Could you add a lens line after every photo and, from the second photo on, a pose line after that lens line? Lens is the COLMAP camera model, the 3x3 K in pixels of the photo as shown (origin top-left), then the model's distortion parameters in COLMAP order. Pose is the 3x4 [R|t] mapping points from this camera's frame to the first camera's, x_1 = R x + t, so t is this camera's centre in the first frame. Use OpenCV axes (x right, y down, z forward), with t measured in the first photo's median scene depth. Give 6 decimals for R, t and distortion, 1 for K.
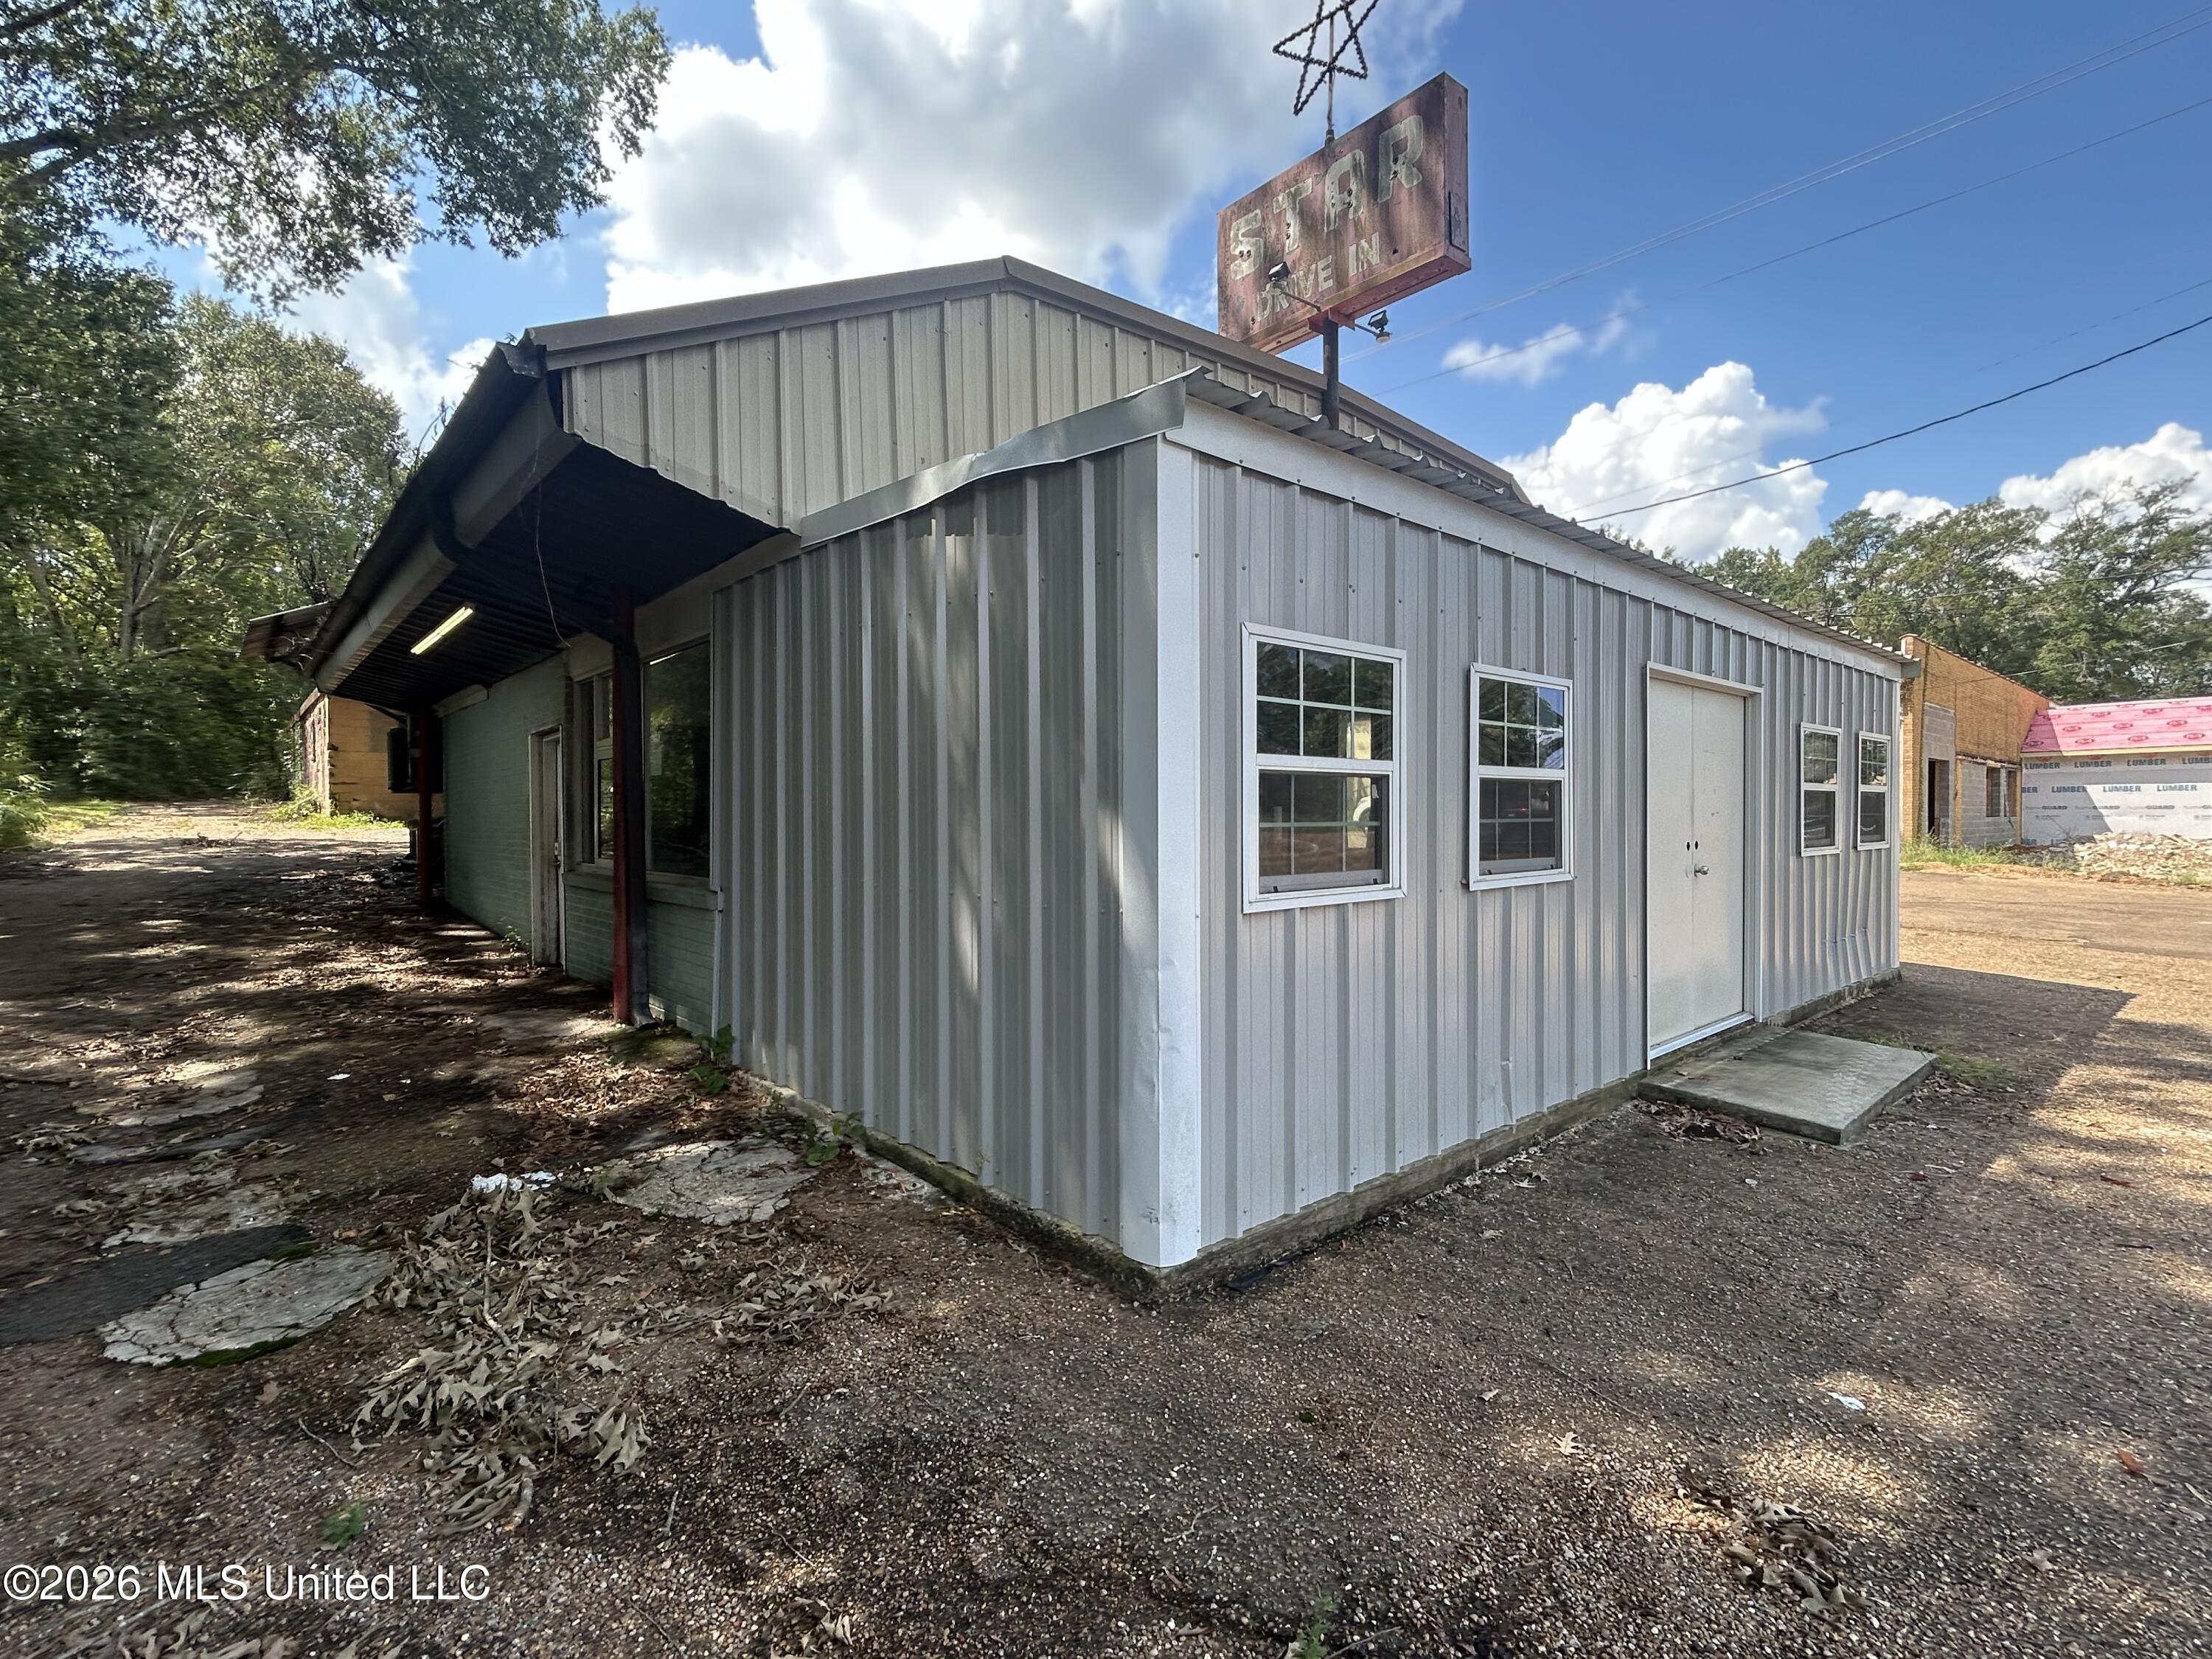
lens RADIAL K [[1028.7, 0, 1113.0], [0, 1028.7, 828.3], [0, 0, 1]] dist [-0.000096, 0.003958]
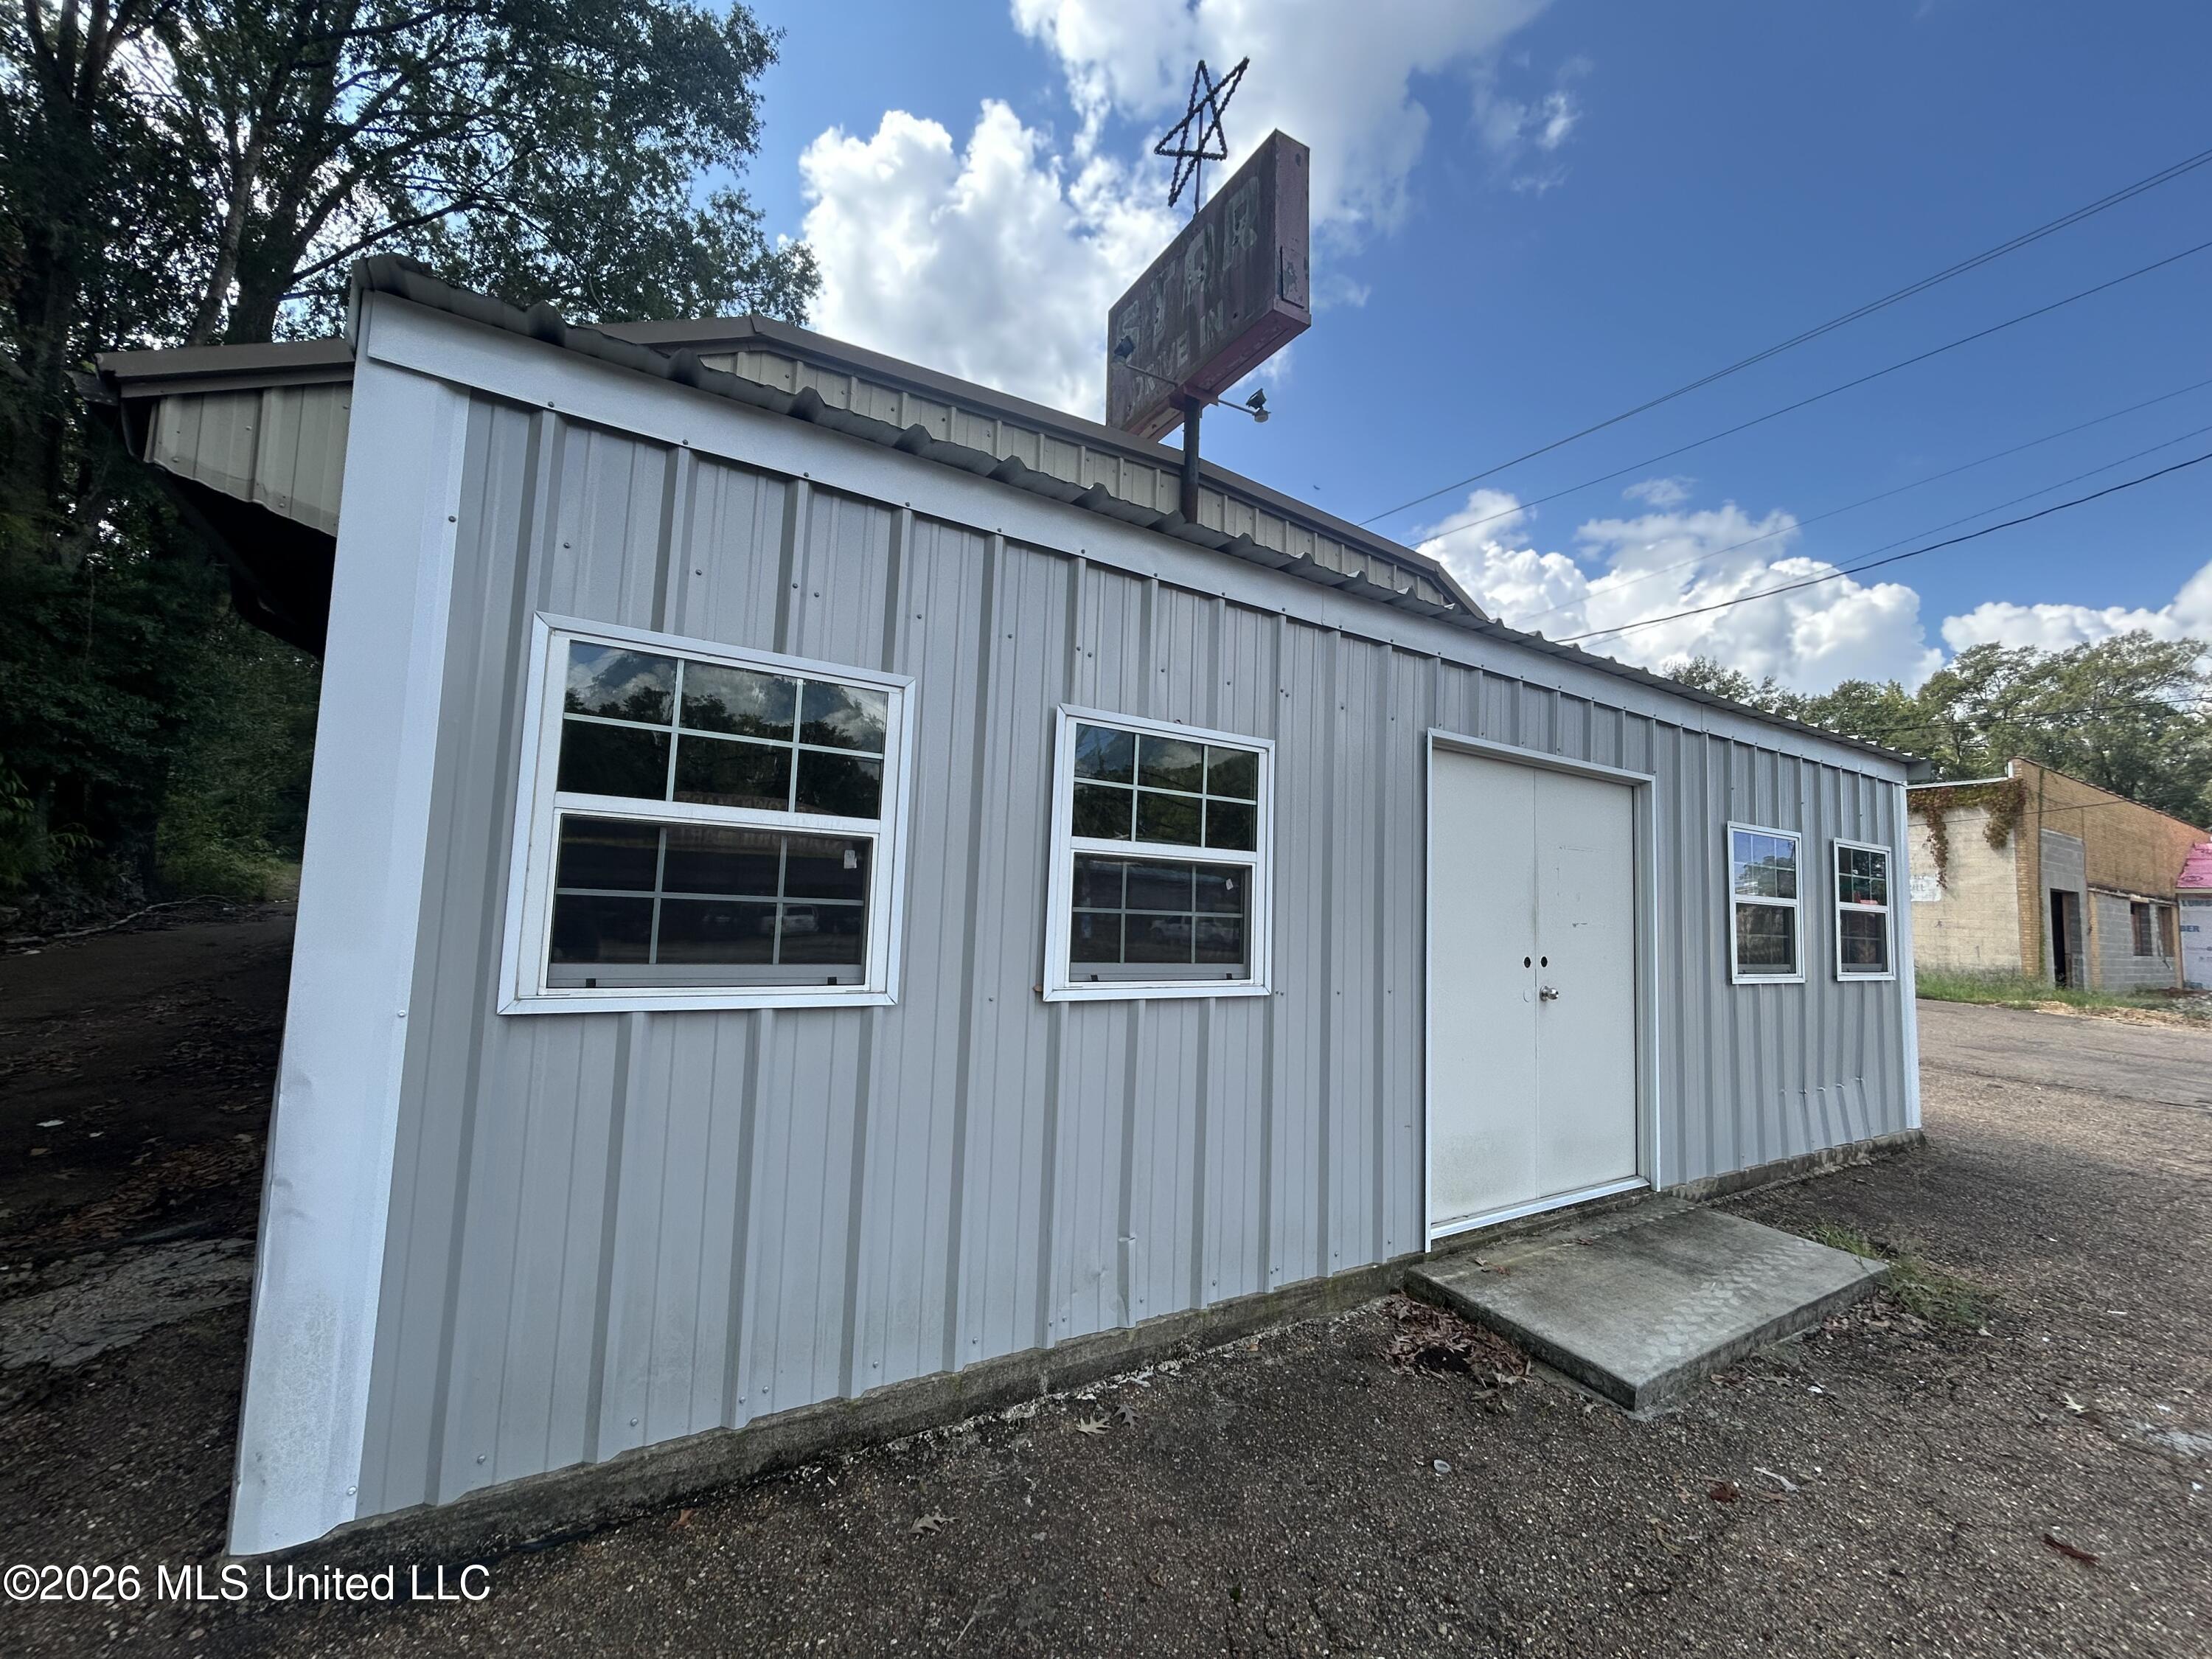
lens RADIAL K [[905.9, 0, 1079.5], [0, 905.9, 829.5], [0, 0, 1]] dist [0.003163, -0.000818]
pose [[0.985637, 0.029905, -0.166209, 0.294149], [-0.046550, 0.994179, -0.097170, -0.000722], [0.162335, 0.103512, 0.981291, 0.210056]]
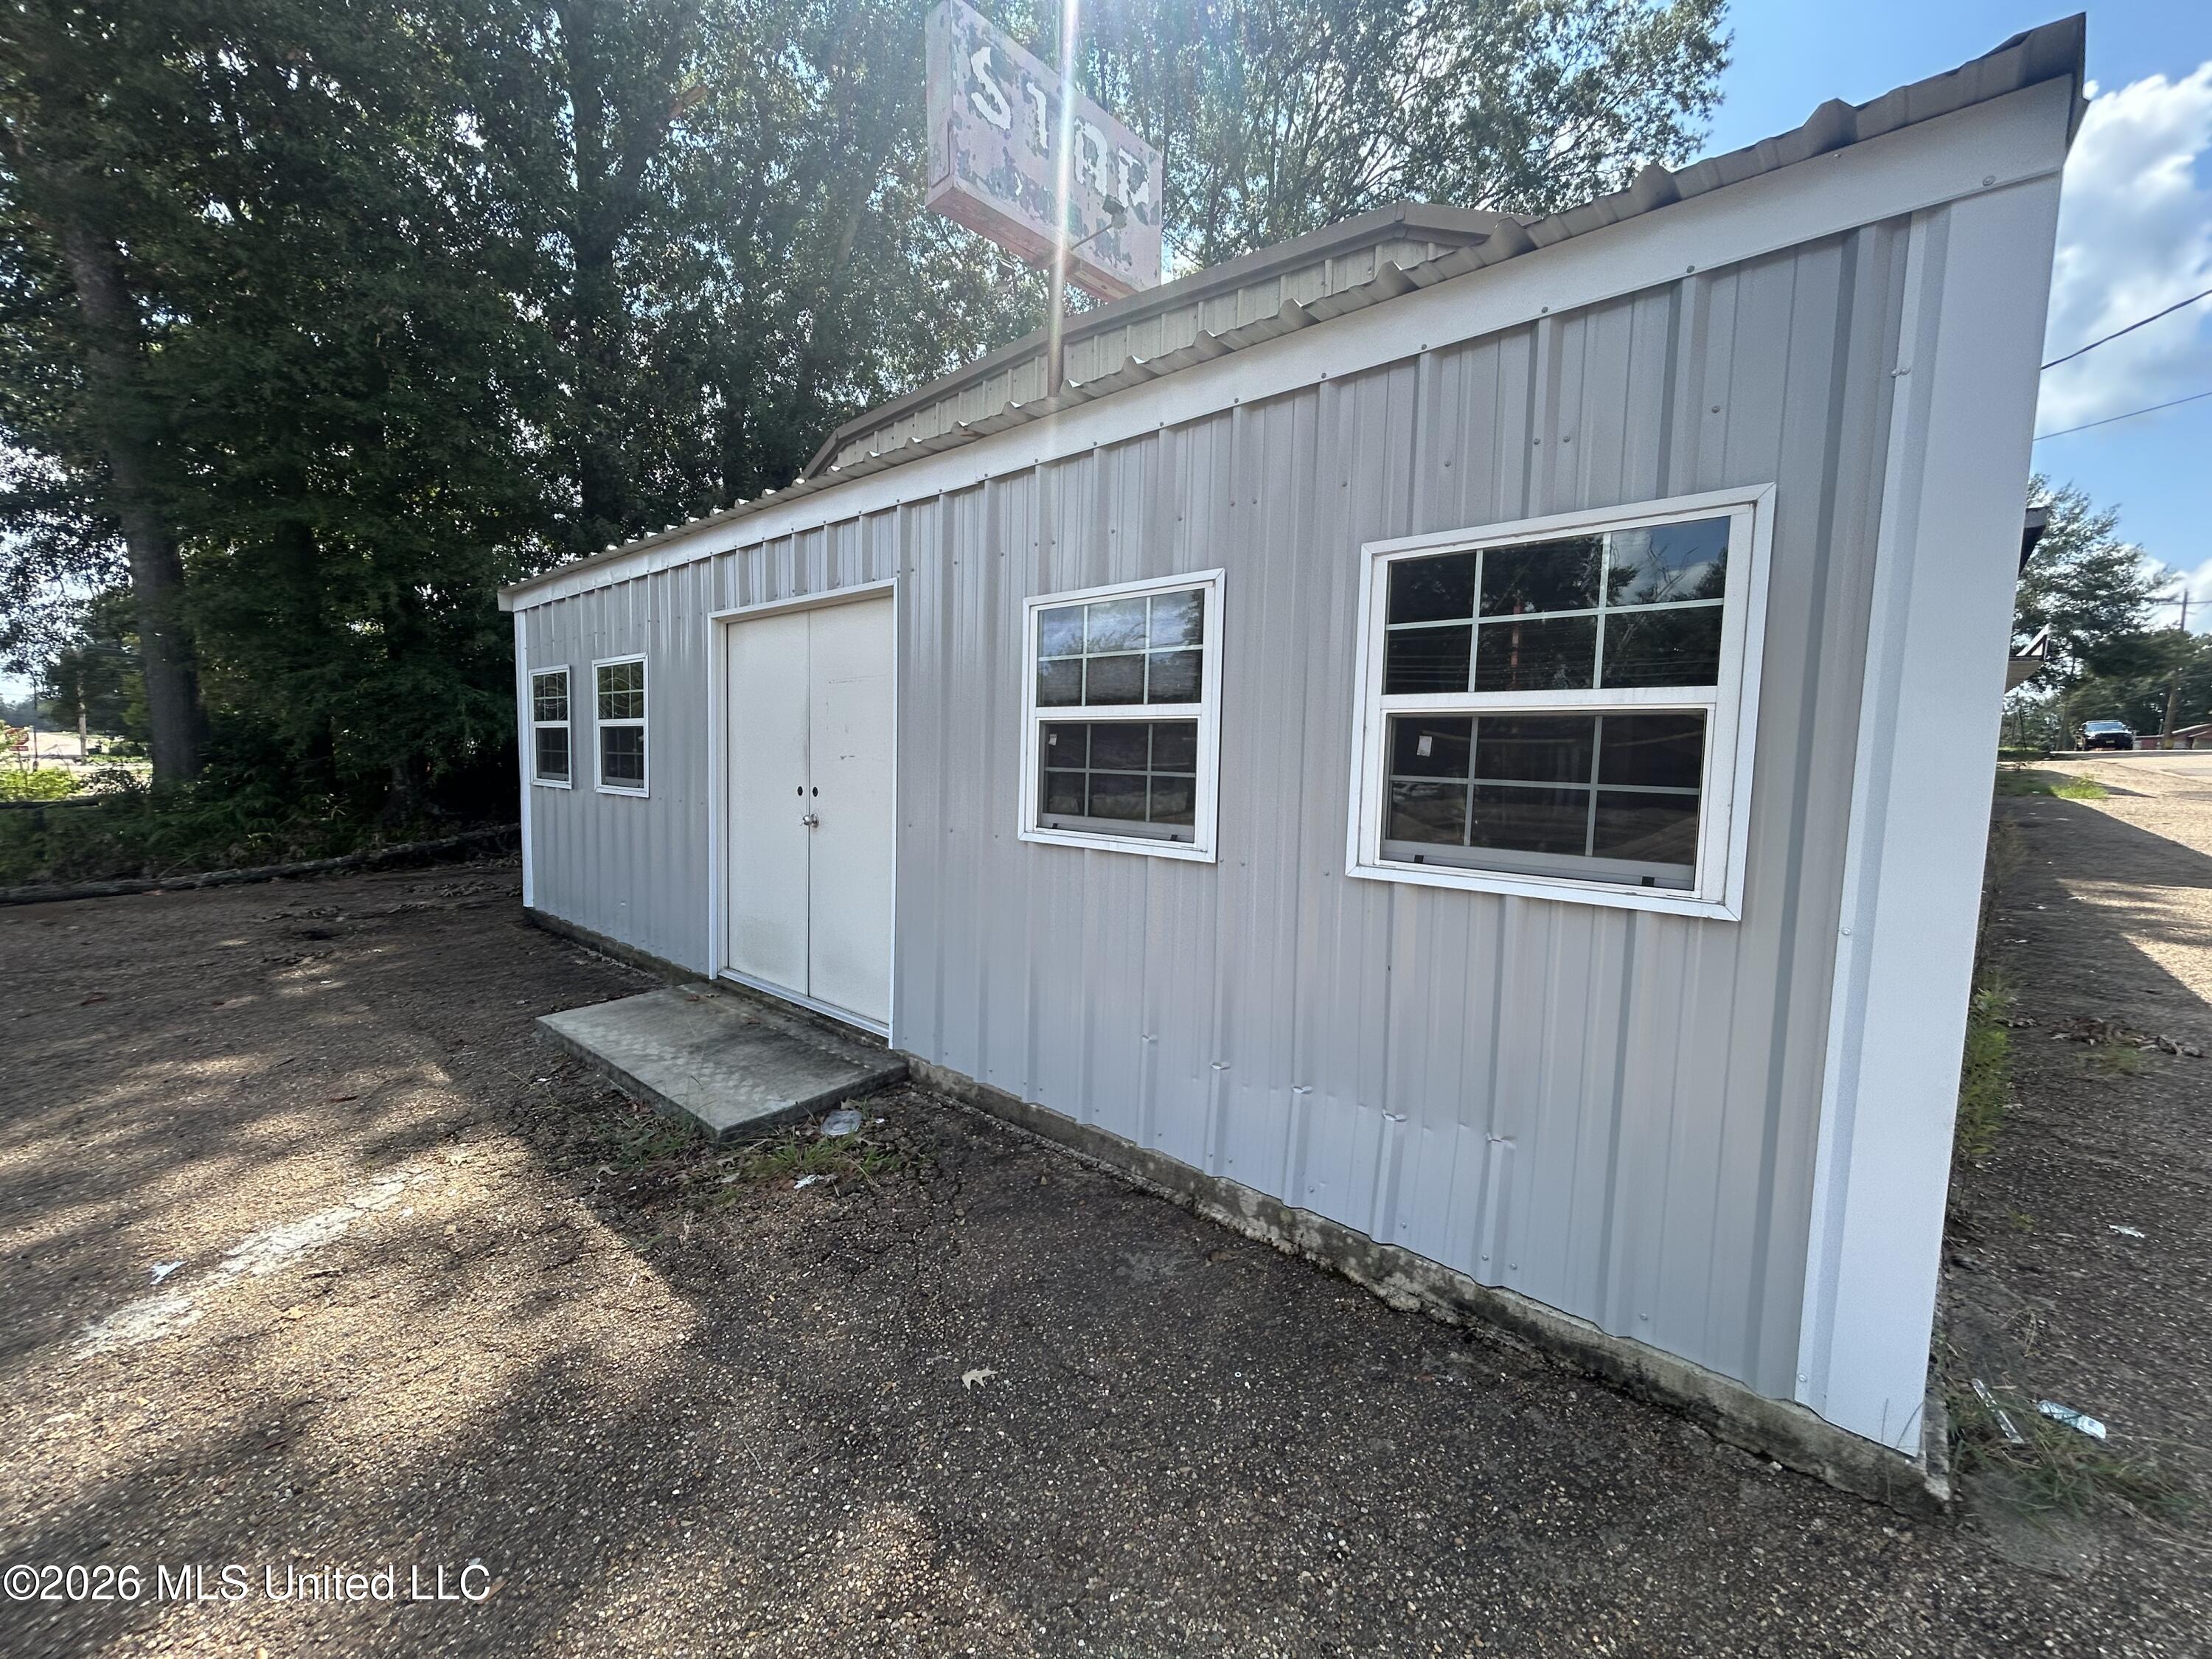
lens RADIAL K [[905.9, 0, 1084.3], [0, 905.9, 832.5], [0, 0, 1]] dist [0.003163, -0.000818]
pose [[0.109293, 0.081163, -0.990691, 0.867096], [-0.044184, 0.996072, 0.076729, -0.010597], [0.993027, 0.035387, 0.112449, 0.714454]]
